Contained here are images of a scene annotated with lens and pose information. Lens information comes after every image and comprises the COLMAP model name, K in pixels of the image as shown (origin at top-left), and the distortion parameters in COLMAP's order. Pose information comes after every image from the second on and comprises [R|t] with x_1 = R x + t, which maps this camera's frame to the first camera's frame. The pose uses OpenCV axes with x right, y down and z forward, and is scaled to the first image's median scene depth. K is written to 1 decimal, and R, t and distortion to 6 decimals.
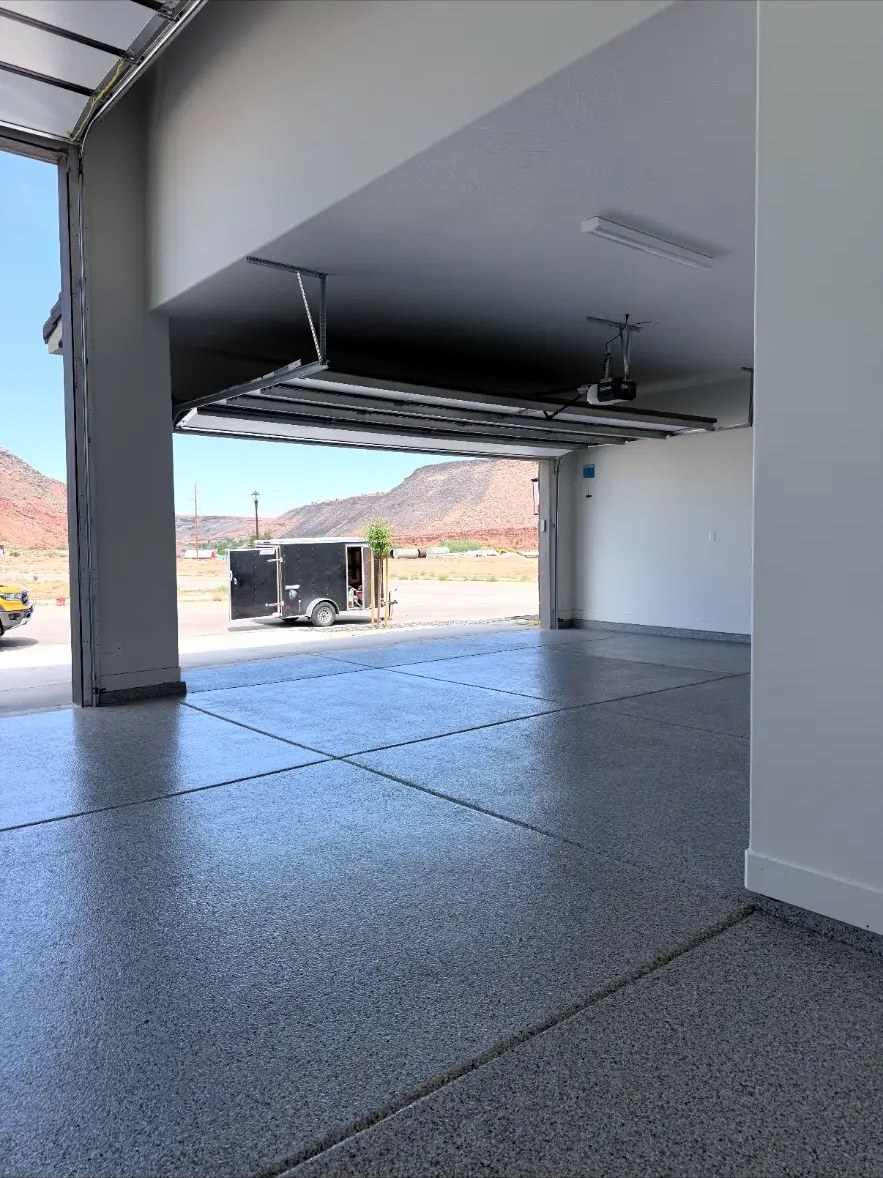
lens RADIAL K [[832.8, 0, 440.6], [0, 832.8, 587.0], [0, 0, 1]] dist [0.058457, -0.001634]
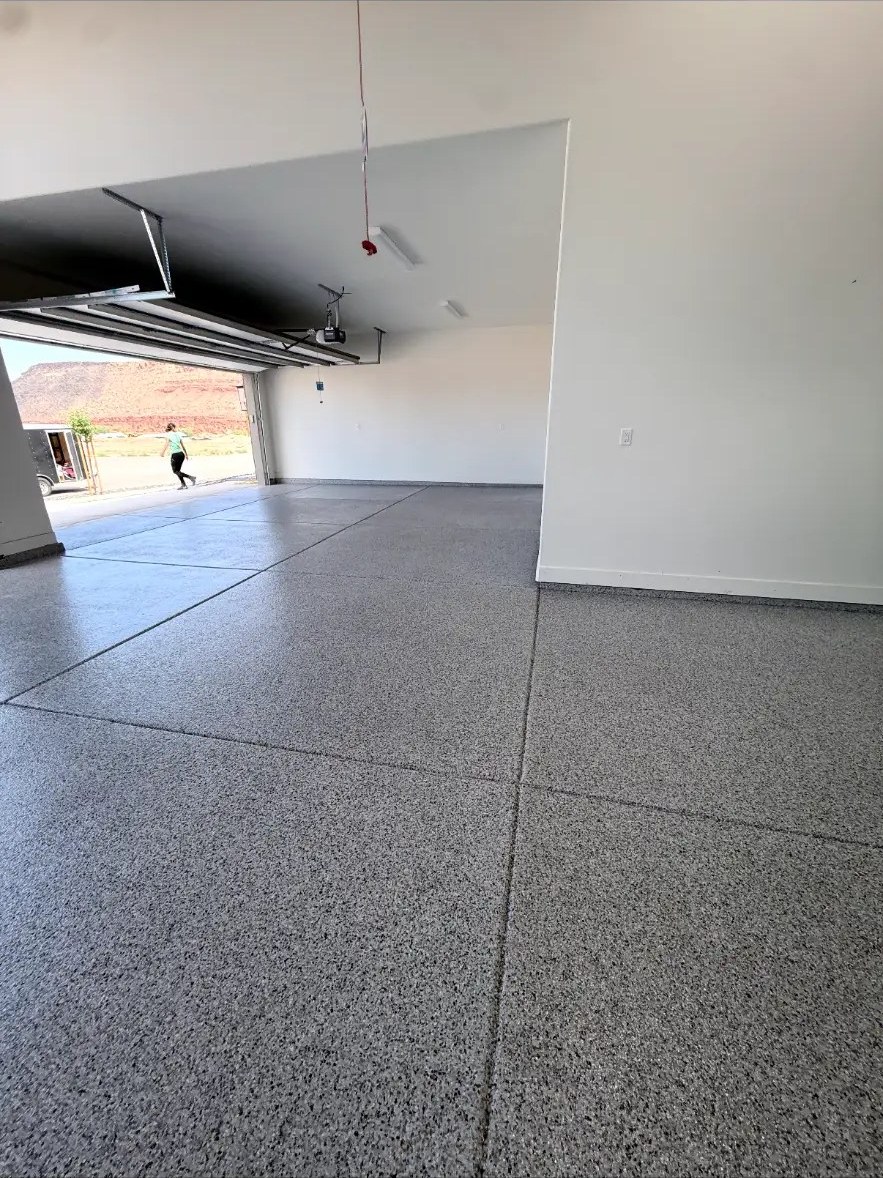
lens RADIAL K [[470.7, 0, 442.5], [0, 470.7, 592.2], [0, 0, 1]] dist [-0.001522, 0.000431]
pose [[0.791687, -0.200141, 0.577214, -0.195398], [0.030651, 0.956638, 0.289662, -0.007190], [-0.610158, -0.211629, 0.763492, 0.029482]]
